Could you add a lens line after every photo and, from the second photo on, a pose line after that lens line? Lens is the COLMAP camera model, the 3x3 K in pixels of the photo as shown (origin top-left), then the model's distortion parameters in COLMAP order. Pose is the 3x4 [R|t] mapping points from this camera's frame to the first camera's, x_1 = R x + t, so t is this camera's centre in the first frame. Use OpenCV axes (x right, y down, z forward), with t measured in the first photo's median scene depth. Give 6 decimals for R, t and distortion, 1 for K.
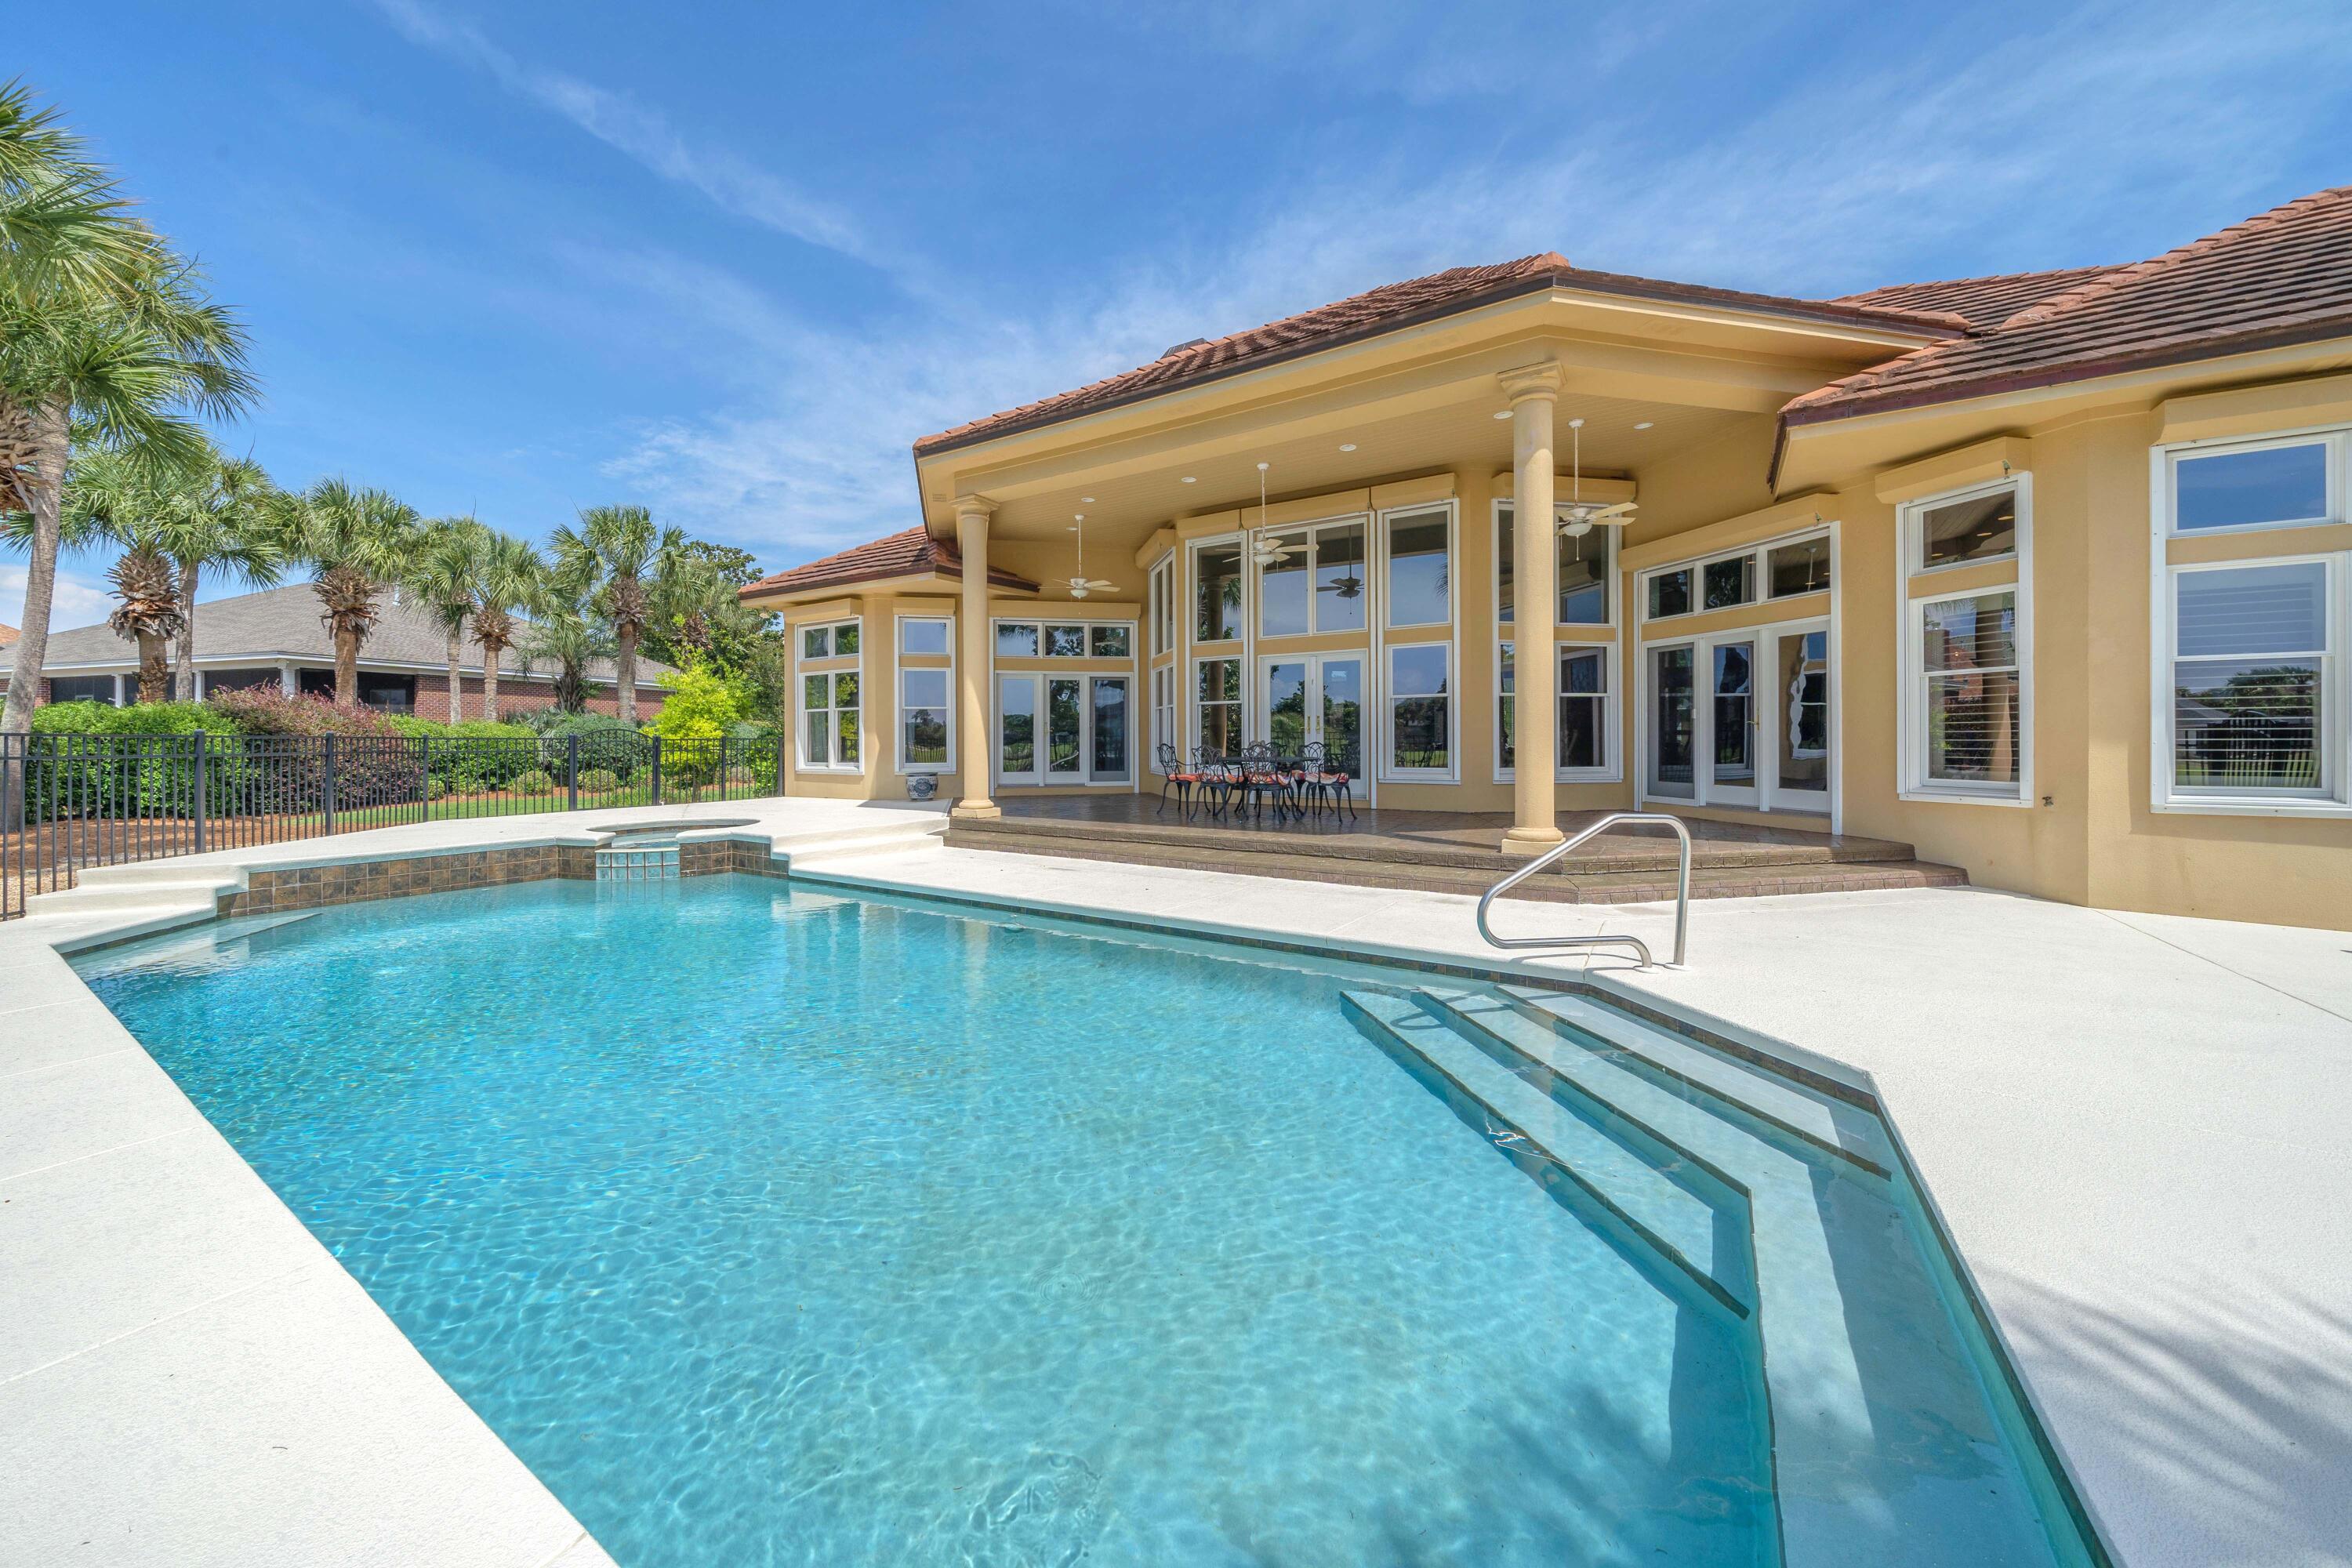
lens RADIAL K [[843.7, 0, 1142.0], [0, 843.7, 737.4], [0, 0, 1]] dist [-0.005796, -0.000045]
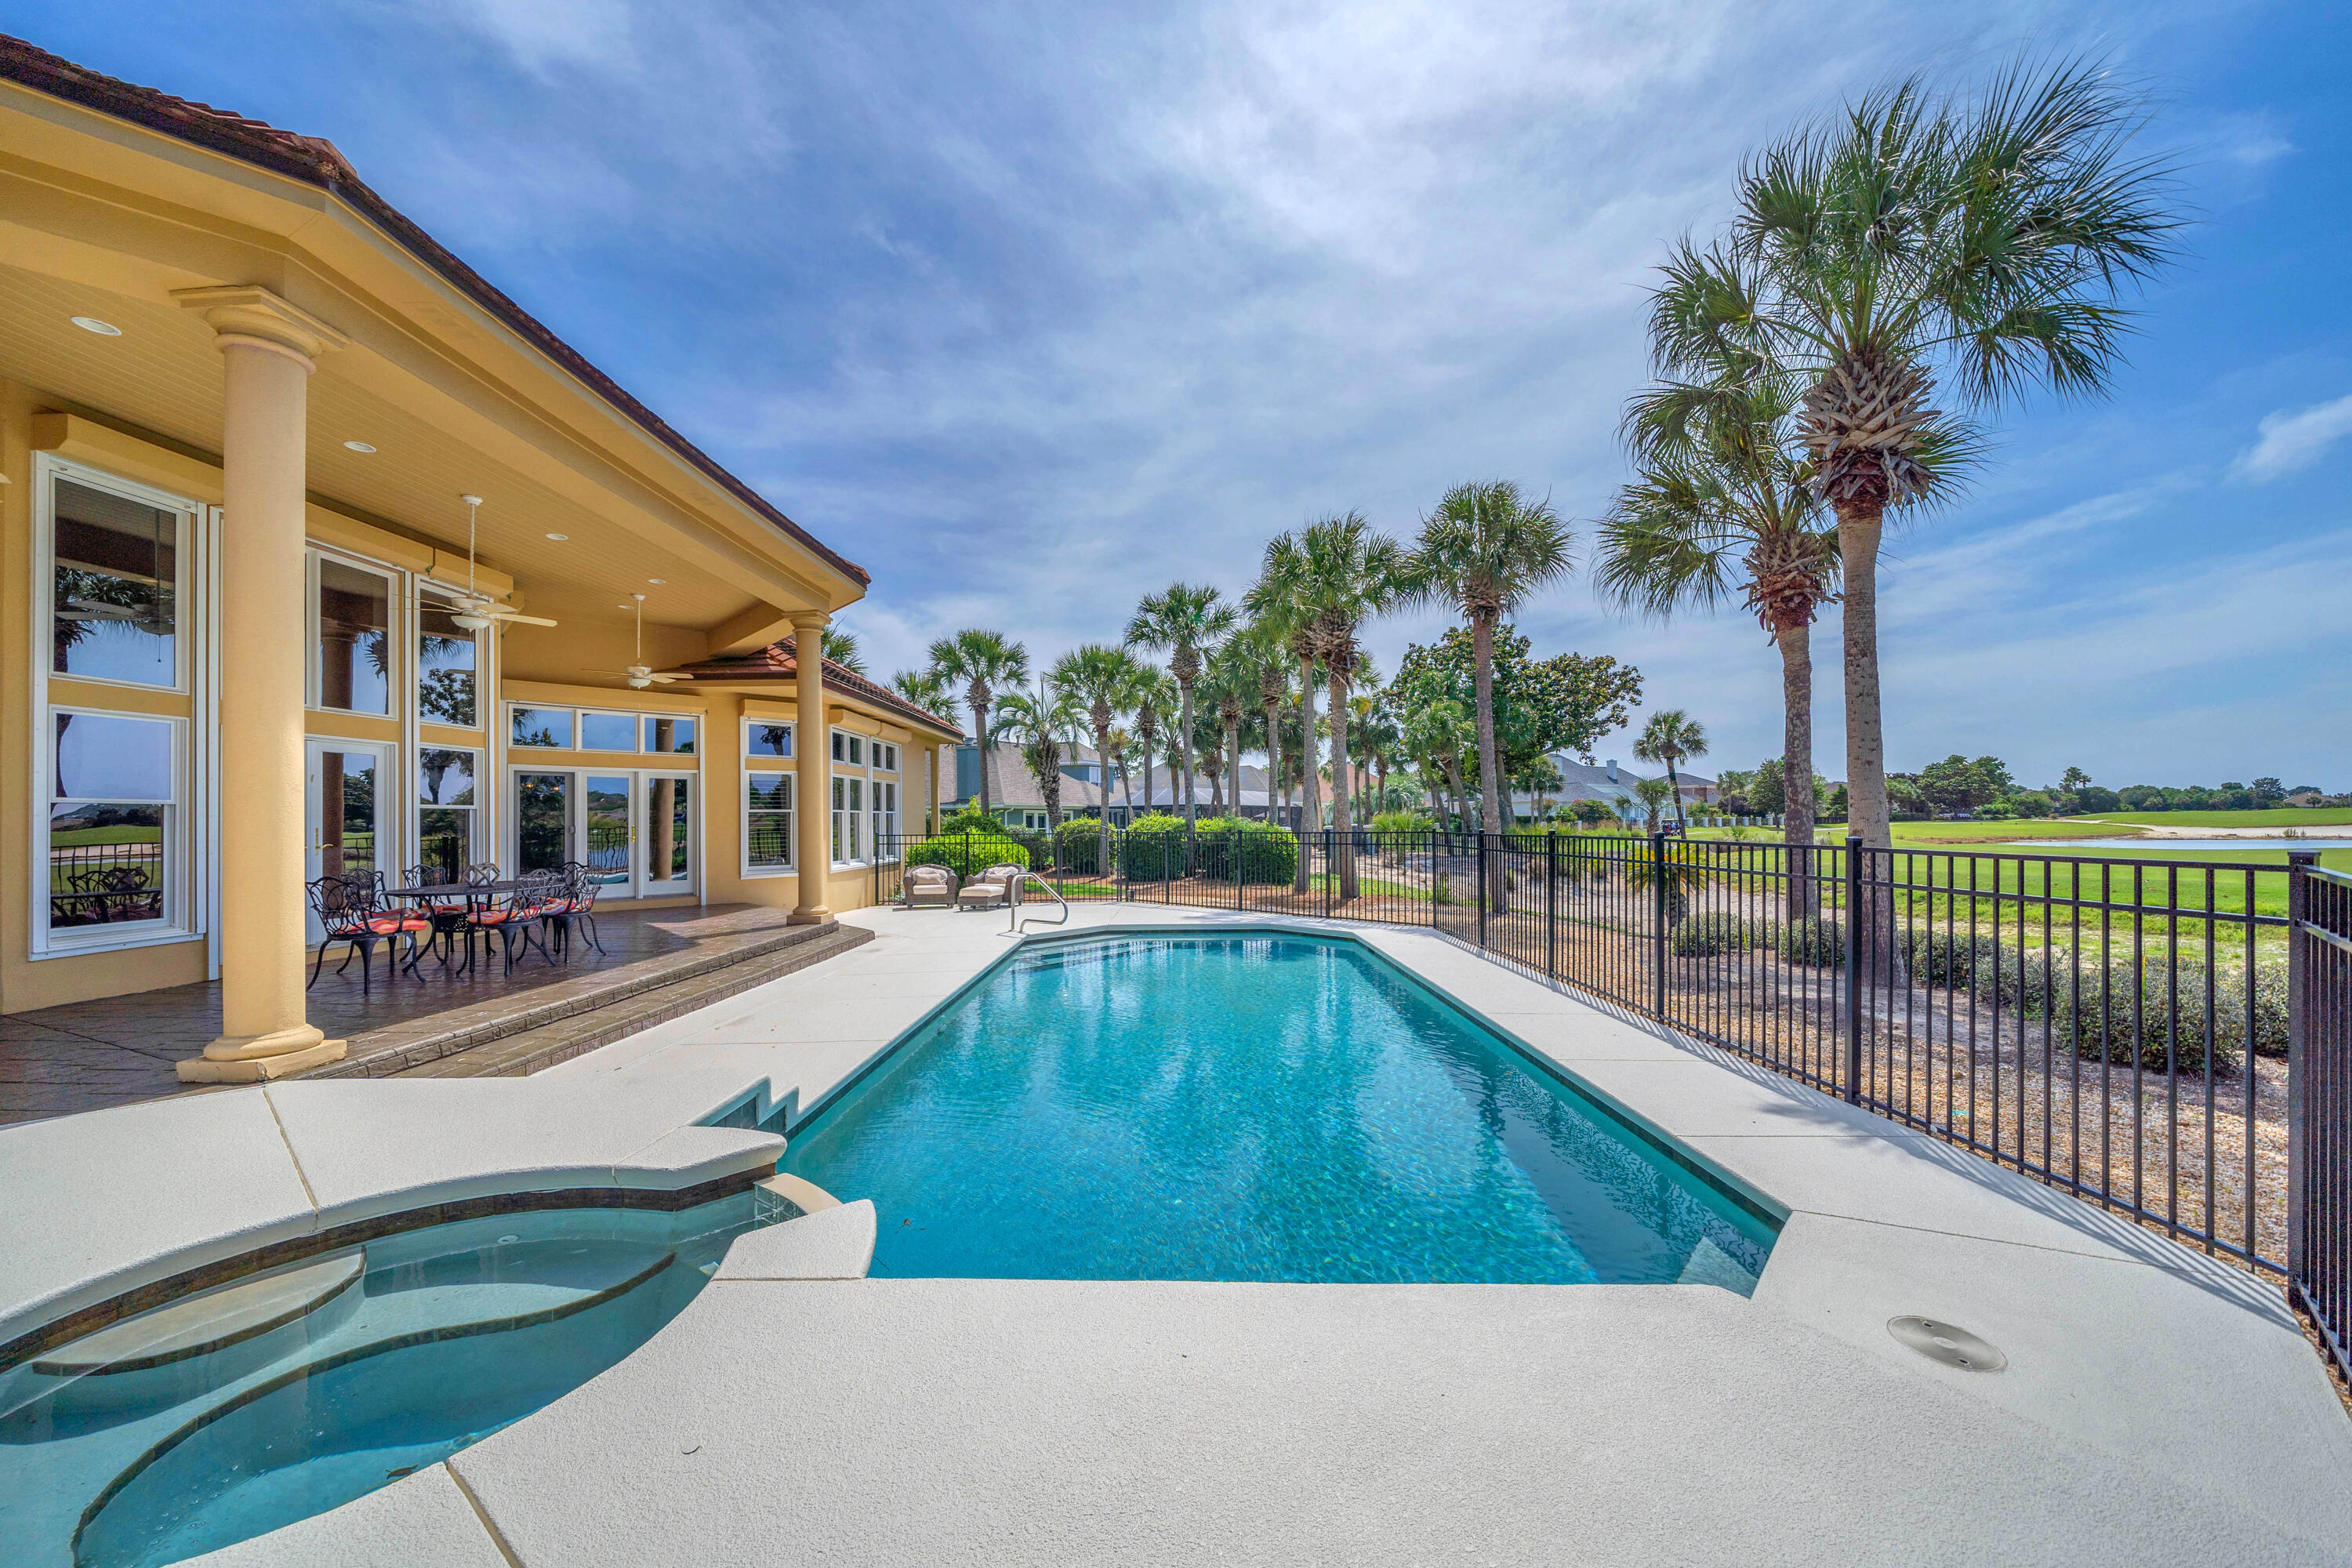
lens RADIAL K [[837.3, 0, 1159.6], [0, 837.3, 810.7], [0, 0, 1]] dist [-0.007890, 0.000188]
pose [[-0.530583, 0.018555, 0.847430, -0.788588], [0.011941, 0.999825, -0.014416, -0.027105], [-0.847549, 0.002470, -0.530712, 0.824658]]
